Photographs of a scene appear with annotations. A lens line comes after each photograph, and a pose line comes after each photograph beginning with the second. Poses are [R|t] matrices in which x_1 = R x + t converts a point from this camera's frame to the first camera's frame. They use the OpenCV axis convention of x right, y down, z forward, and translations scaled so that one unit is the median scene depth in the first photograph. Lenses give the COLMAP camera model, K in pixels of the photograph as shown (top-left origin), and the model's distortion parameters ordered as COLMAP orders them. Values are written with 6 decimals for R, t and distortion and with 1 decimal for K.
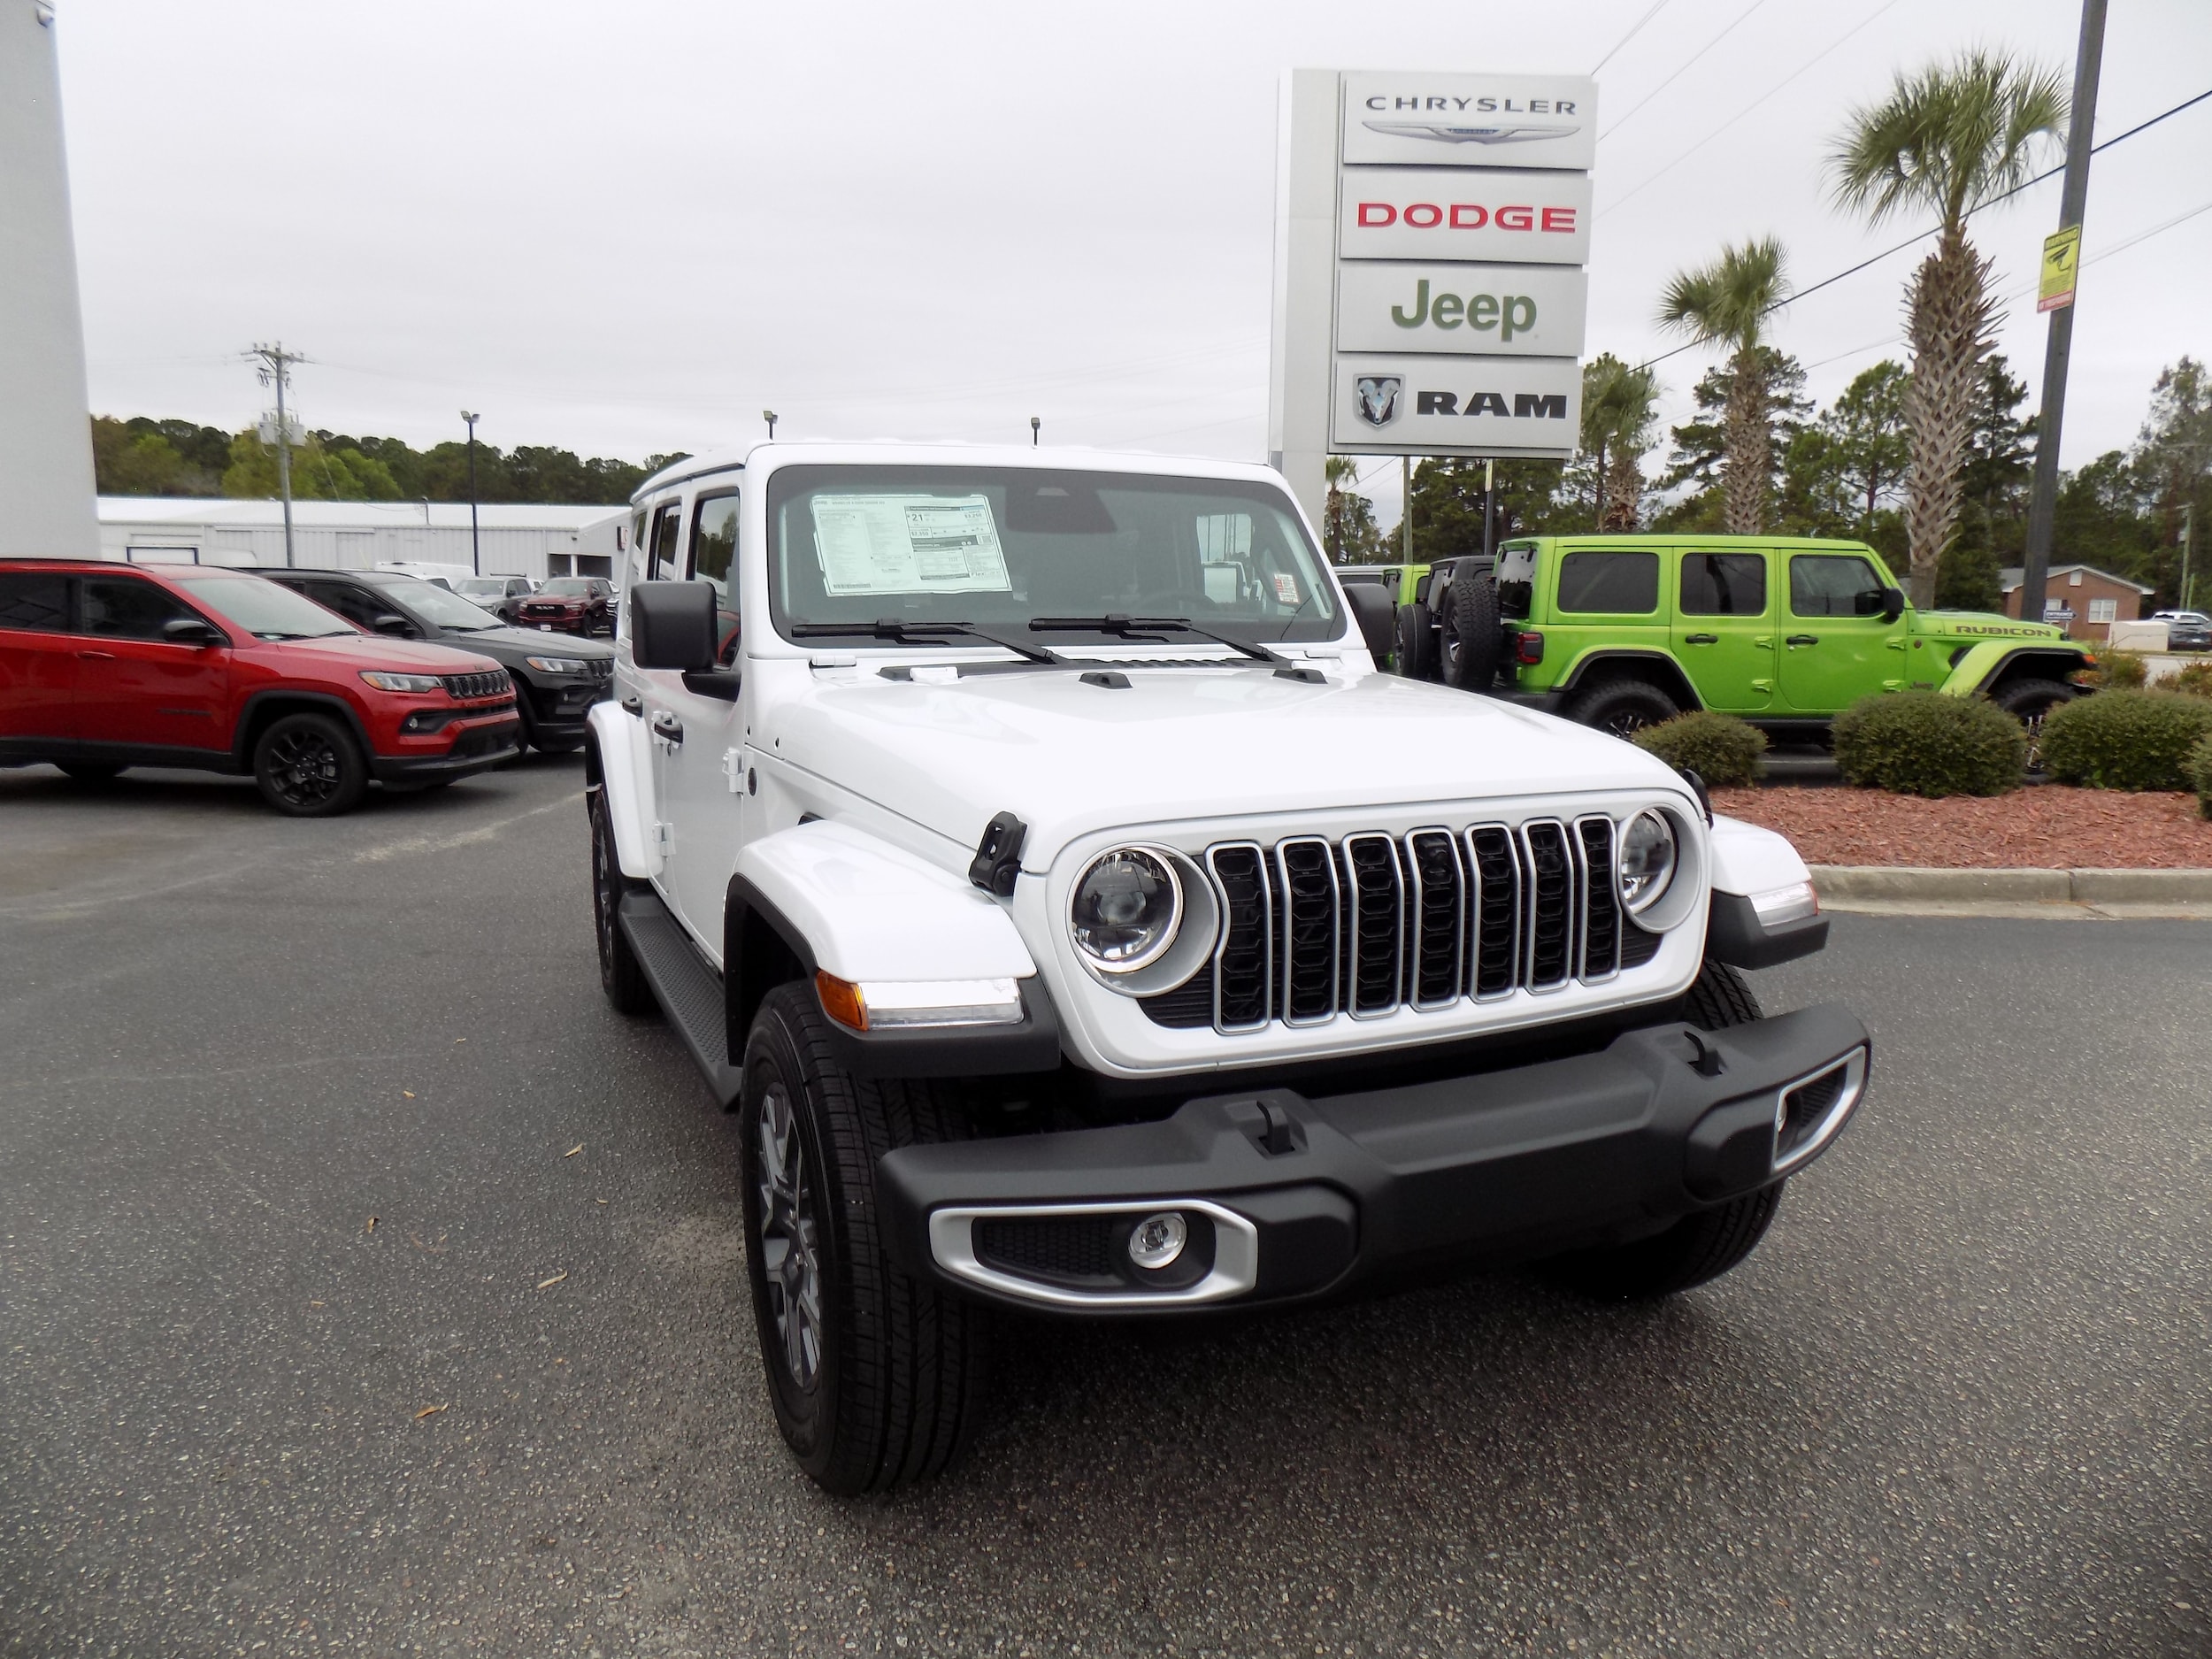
lens RADIAL K [[1466.3, 0, 1107.5], [0, 1466.3, 825.9], [0, 0, 1]] dist [-0.076794, 0.067325]
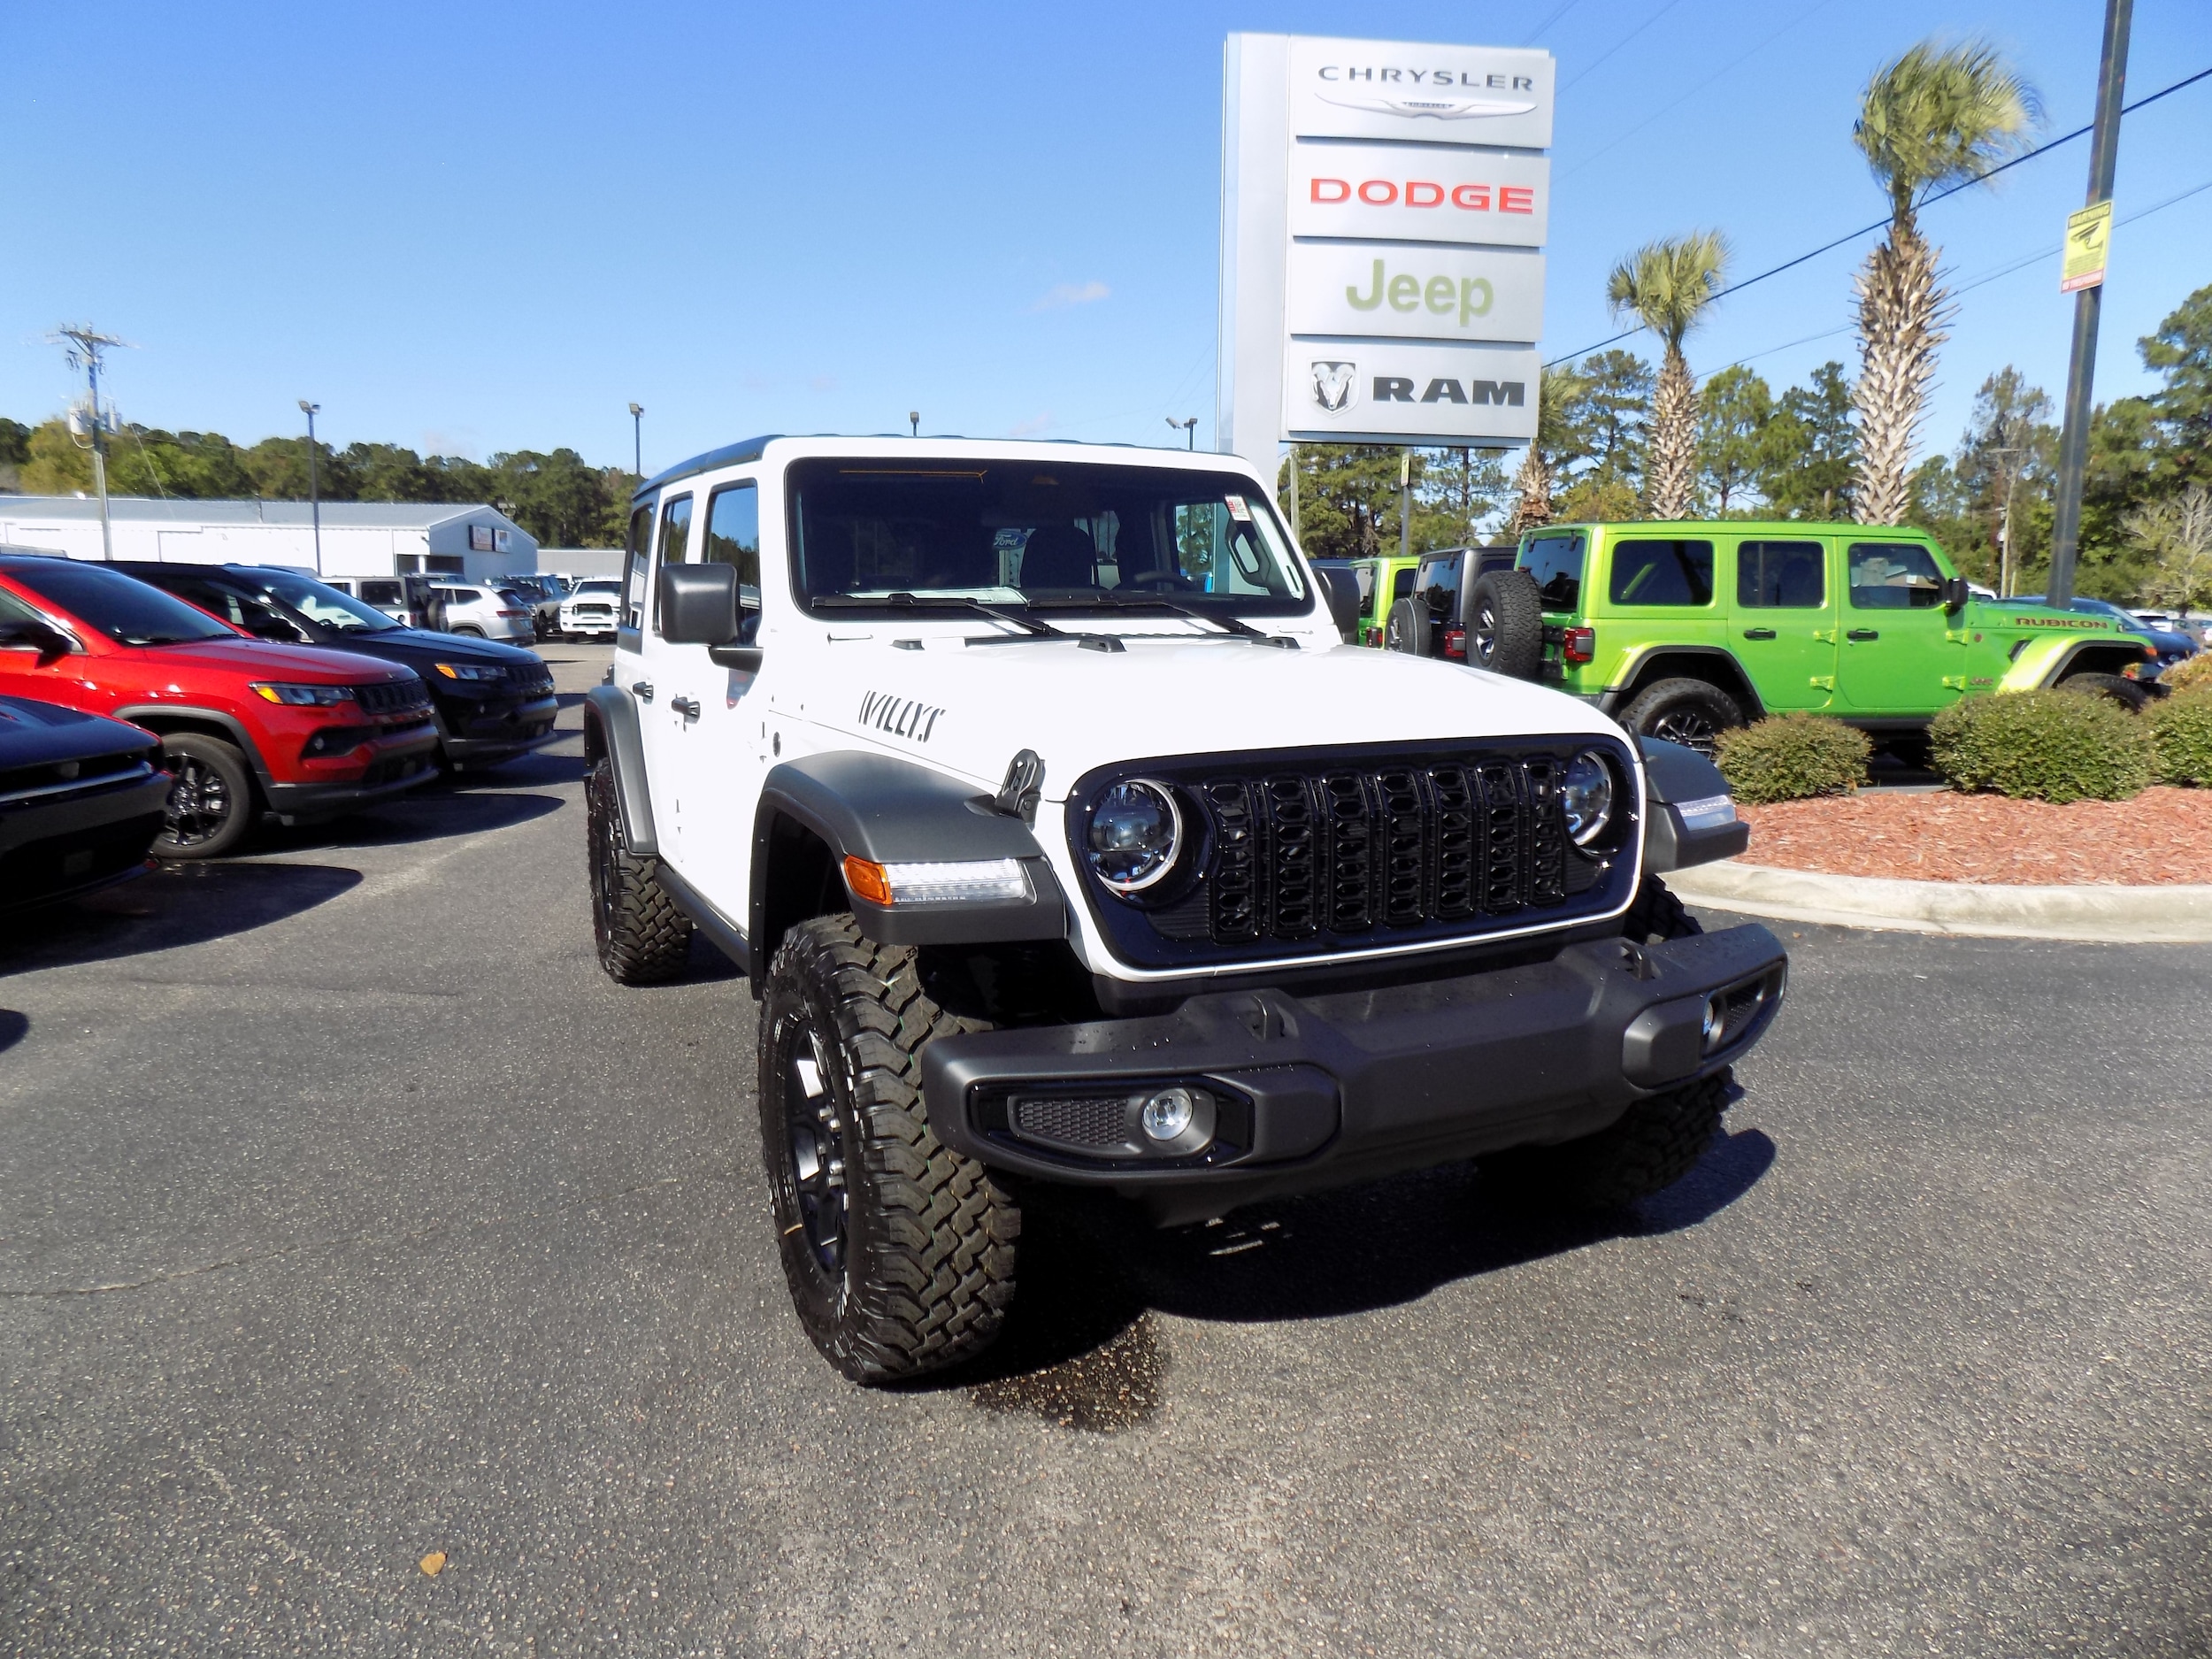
lens RADIAL K [[1466.3, 0, 1109.4], [0, 1466.3, 826.5], [0, 0, 1]] dist [-0.076794, 0.067325]
pose [[0.995388, -0.018211, 0.094184, -0.054972], [0.018213, 0.999834, 0.000836, -0.007958], [-0.094183, 0.000883, 0.995555, 0.067019]]
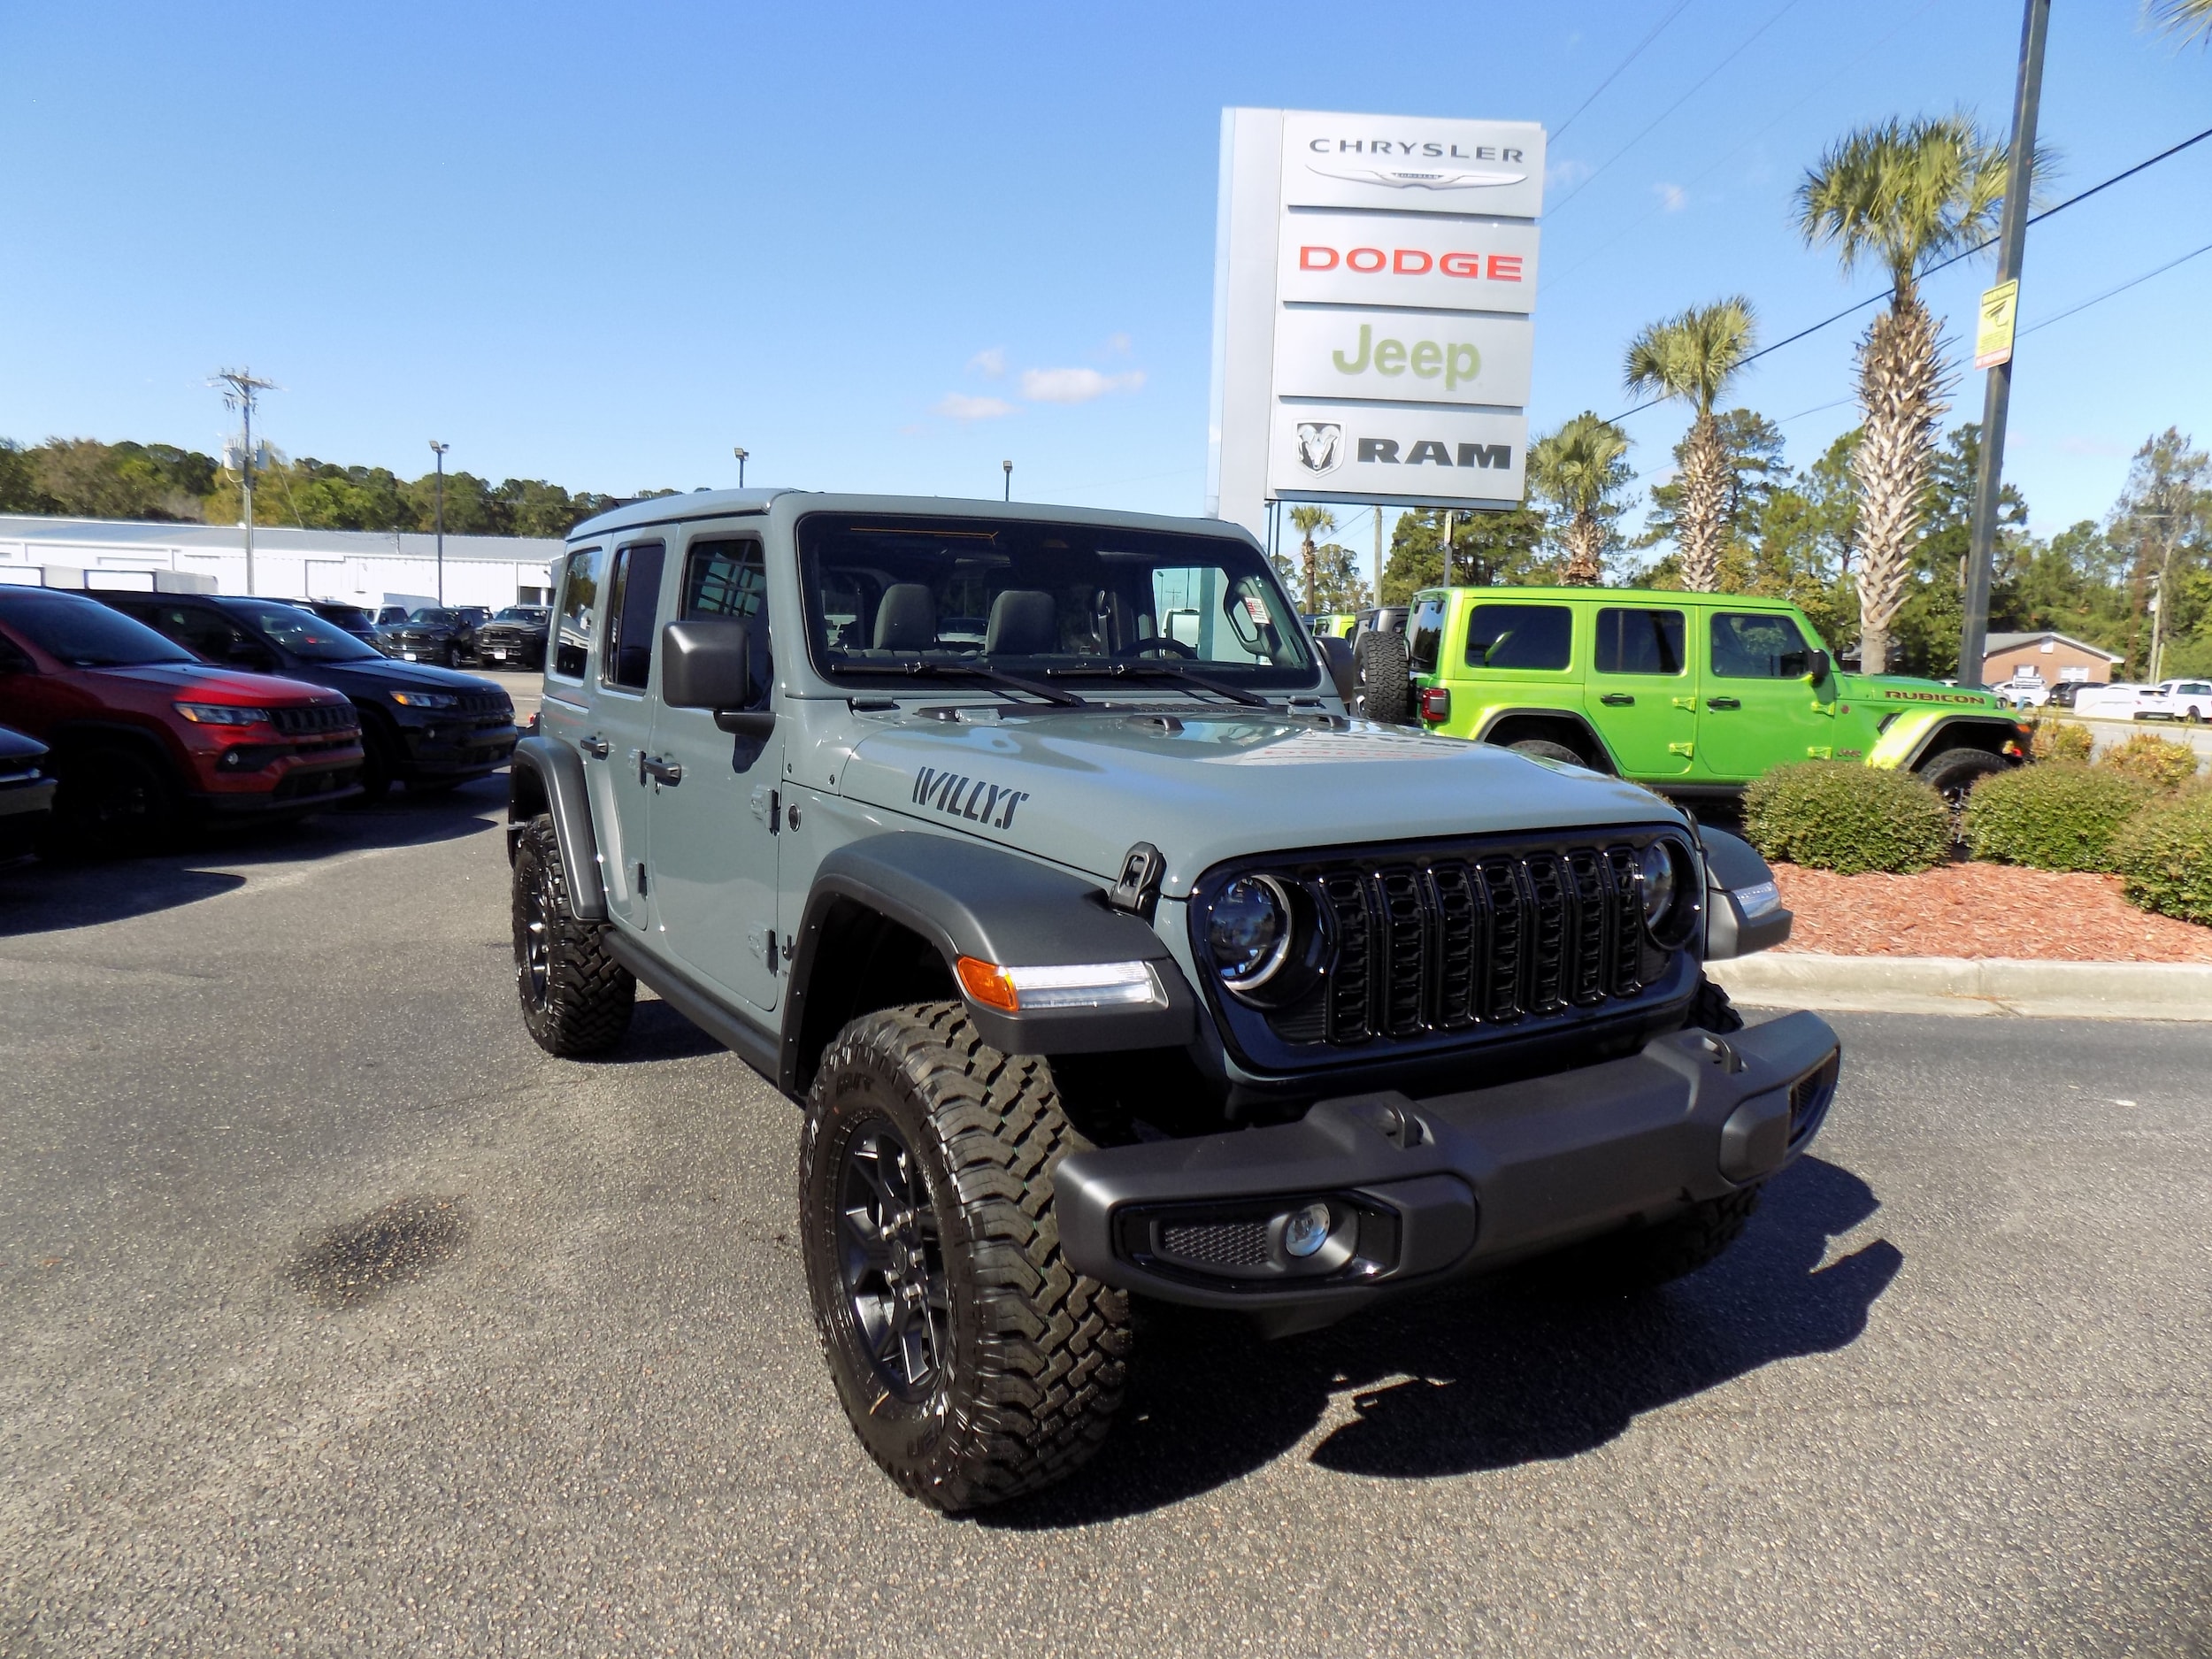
lens RADIAL K [[1466.3, 0, 1104.1], [0, 1466.3, 823.0], [0, 0, 1]] dist [-0.076794, 0.067325]
pose [[0.999719, 0.021742, 0.009439, 0.039570], [-0.021421, 0.999230, -0.032859, -0.005670], [-0.010146, 0.032648, 0.999415, 0.034461]]
